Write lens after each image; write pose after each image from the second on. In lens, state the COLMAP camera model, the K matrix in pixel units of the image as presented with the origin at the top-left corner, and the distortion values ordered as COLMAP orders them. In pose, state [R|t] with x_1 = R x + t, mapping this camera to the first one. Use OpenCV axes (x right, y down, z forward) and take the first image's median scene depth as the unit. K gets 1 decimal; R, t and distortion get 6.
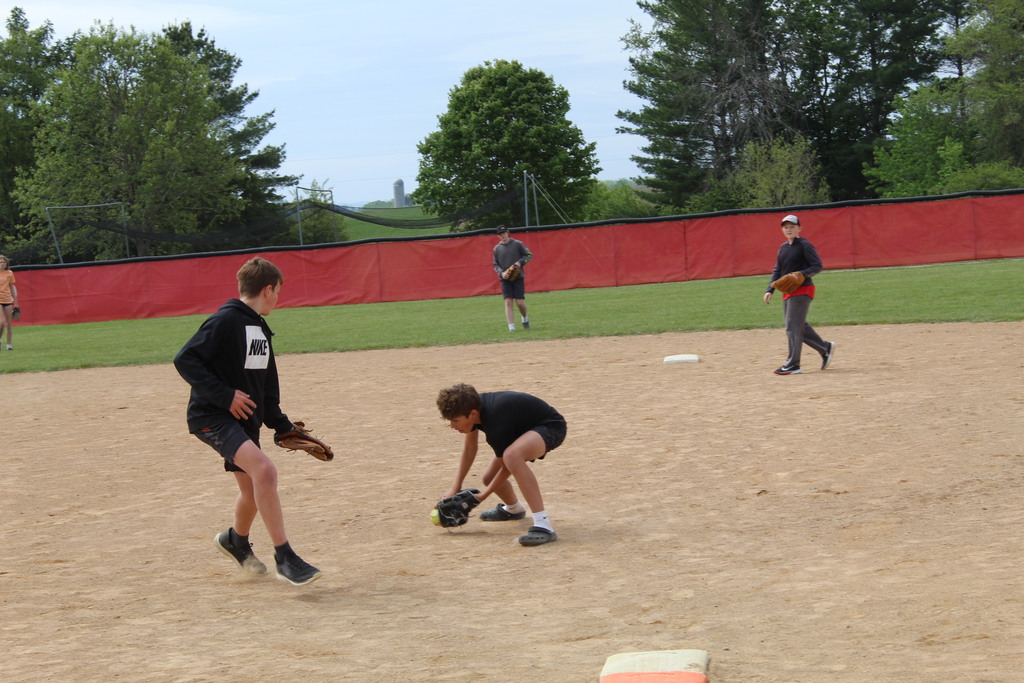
lens RADIAL K [[2470.5, 0, 510.2], [0, 2470.5, 336.1], [0, 0, 1]] dist [0.095130, 0.000000]
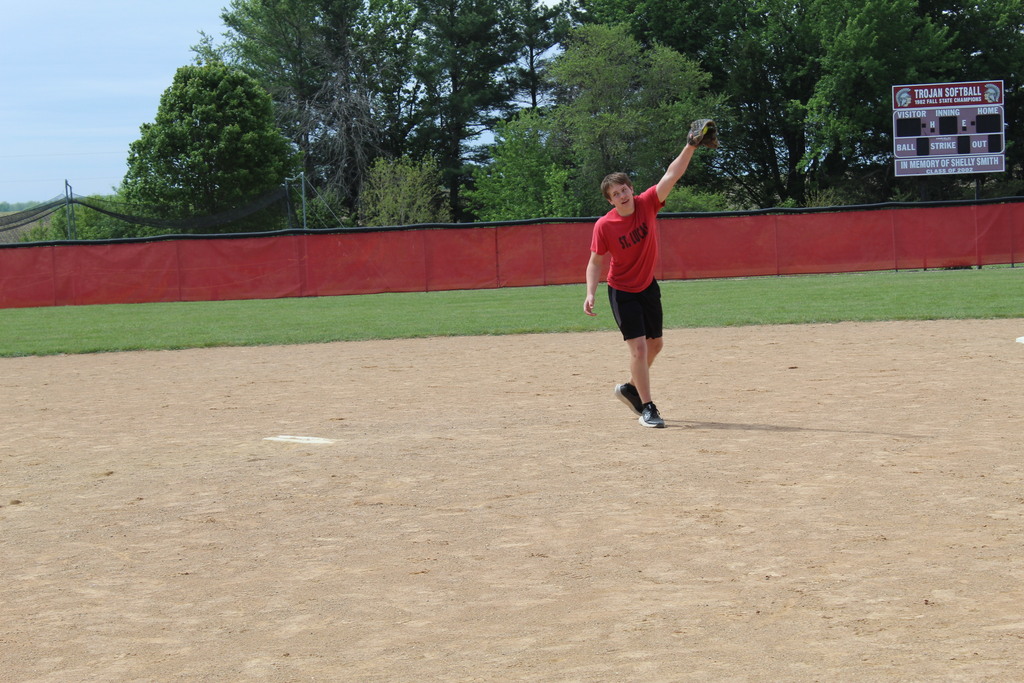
lens RADIAL K [[2470.5, 0, 510.5], [0, 2470.5, 340.1], [0, 0, 1]] dist [0.095130, 0.000000]
pose [[0.966029, 0.022182, 0.257482, -0.137765], [-0.019298, 0.999720, -0.013720, 0.009475], [-0.257714, 0.008285, 0.966186, 0.025108]]
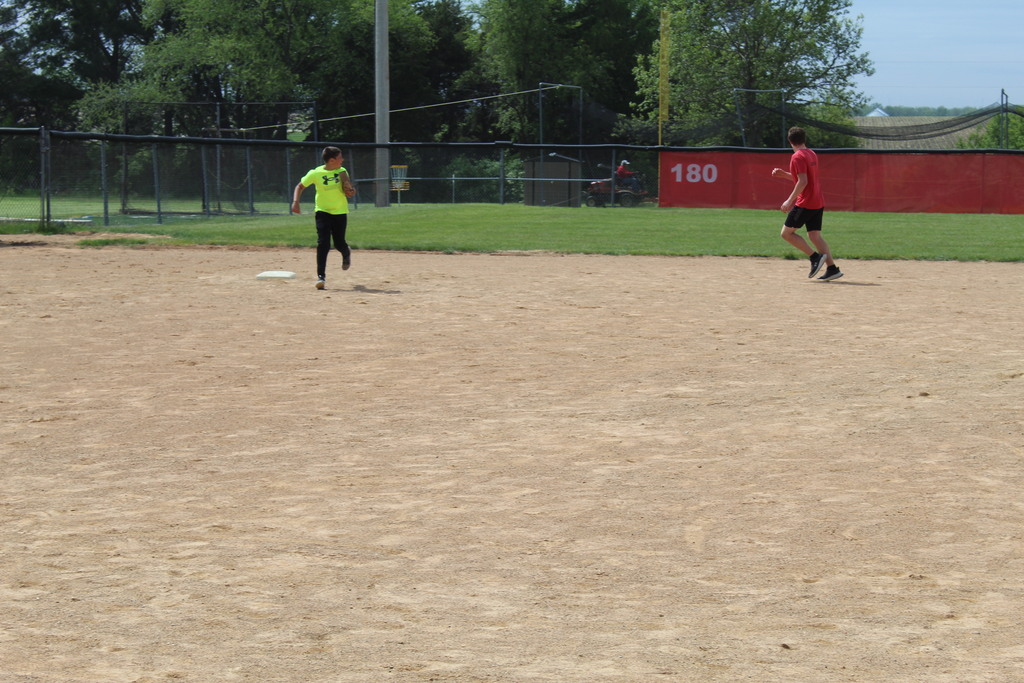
lens RADIAL K [[2470.5, 0, 511.9], [0, 2470.5, 346.0], [0, 0, 1]] dist [0.095130, 0.000000]
pose [[0.990050, 0.095700, -0.103167, -0.138127], [-0.091284, 0.994729, 0.046711, 0.009603], [0.107094, -0.036829, 0.993567, 0.012518]]
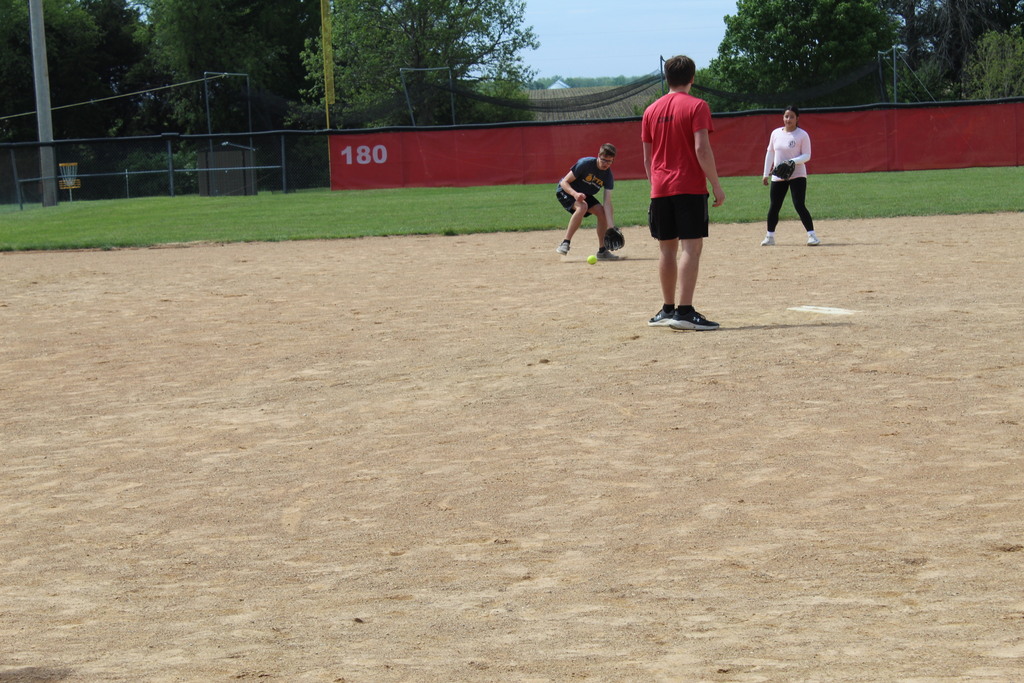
lens RADIAL K [[2470.5, 0, 515.2], [0, 2470.5, 346.4], [0, 0, 1]] dist [0.095130, 0.000000]
pose [[0.999341, 0.031222, 0.018501, -0.131710], [-0.032050, 0.998413, 0.046303, 0.009272], [-0.017026, -0.046866, 0.998756, 0.012244]]
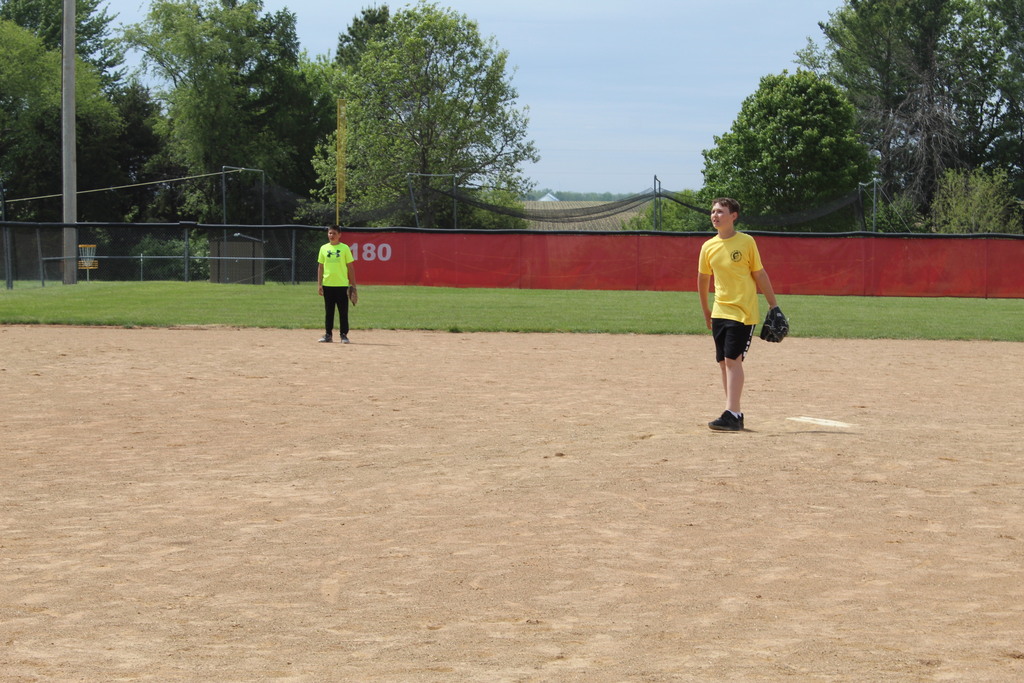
lens RADIAL K [[2346.6, 0, 510.1], [0, 2346.6, 346.9], [0, 0, 1]] dist [0.086361, 0.000000]
pose [[0.995850, 0.088224, 0.022363, -0.135112], [-0.088359, 0.996076, 0.005112, 0.009844], [-0.021824, -0.007067, 0.999737, 0.011925]]
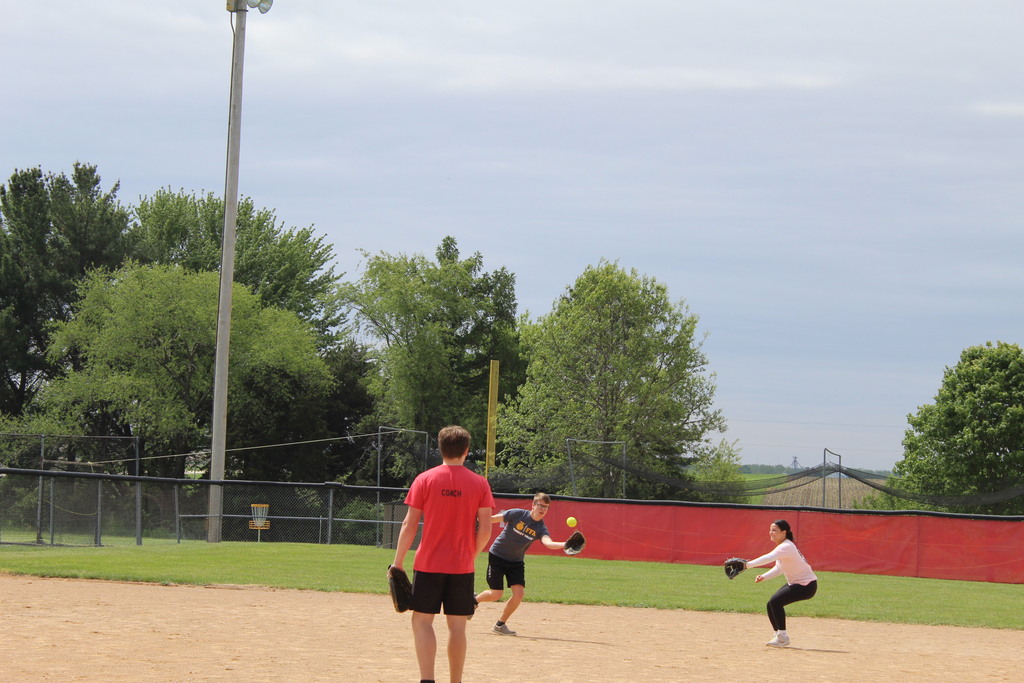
lens RADIAL K [[2470.5, 0, 517.2], [0, 2470.5, 333.9], [0, 0, 1]] dist [0.095130, 0.000000]
pose [[0.987844, 0.113803, -0.105889, -0.089145], [-0.124408, 0.987219, -0.099605, 0.006545], [0.093201, 0.111568, 0.989377, 0.008046]]
